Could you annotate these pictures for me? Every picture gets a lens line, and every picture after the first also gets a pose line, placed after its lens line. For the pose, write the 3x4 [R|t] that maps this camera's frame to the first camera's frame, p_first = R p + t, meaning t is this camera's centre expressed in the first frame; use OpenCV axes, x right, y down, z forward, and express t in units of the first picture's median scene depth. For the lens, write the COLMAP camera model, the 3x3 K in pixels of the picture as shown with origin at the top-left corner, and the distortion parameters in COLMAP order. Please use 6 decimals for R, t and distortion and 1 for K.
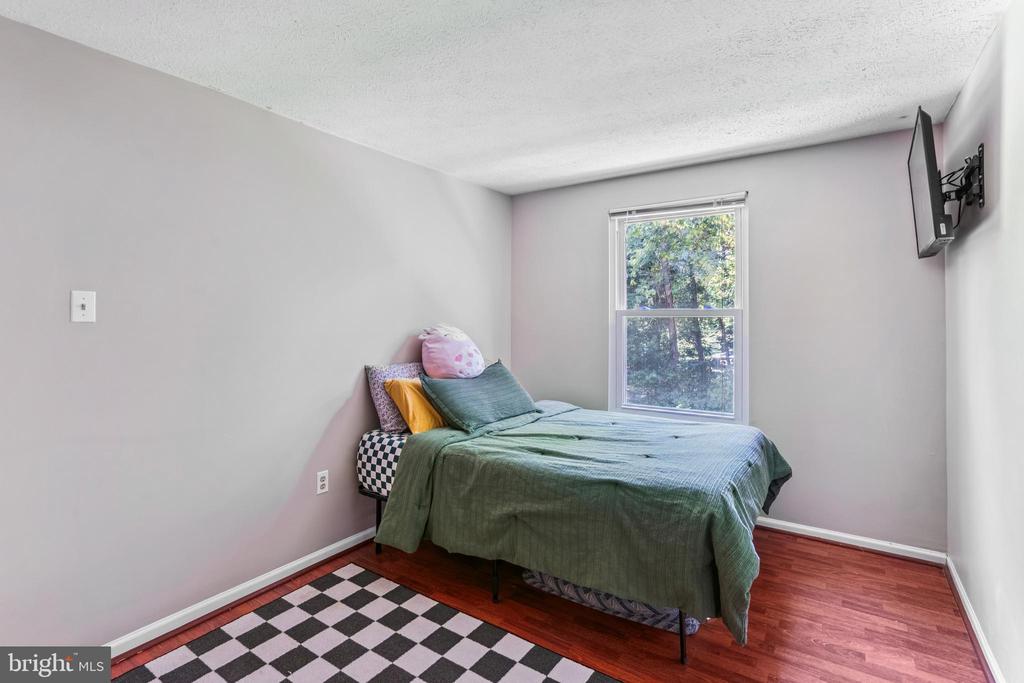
lens RADIAL K [[503.0, 0, 536.5], [0, 503.0, 319.8], [0, 0, 1]] dist [-0.022670, 0.010407]
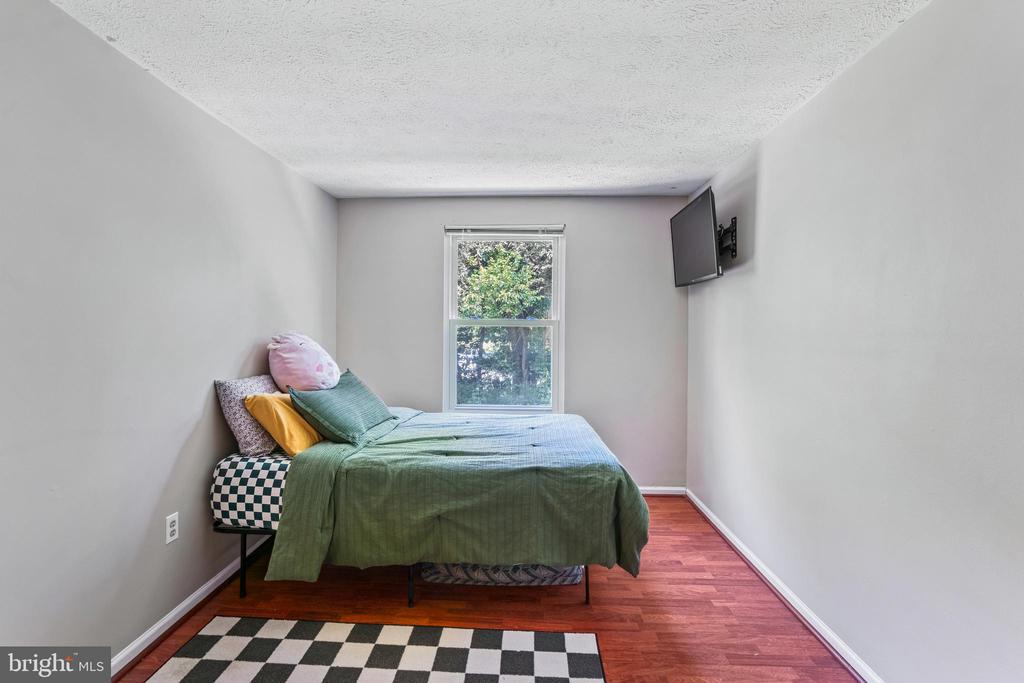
lens RADIAL K [[471.1, 0, 522.6], [0, 471.1, 336.0], [0, 0, 1]] dist [-0.041075, 0.021197]
pose [[0.851145, -0.001994, 0.524927, -0.357453], [-0.006260, 0.999883, 0.013947, 0.002812], [-0.524894, -0.015157, 0.851033, 0.081175]]
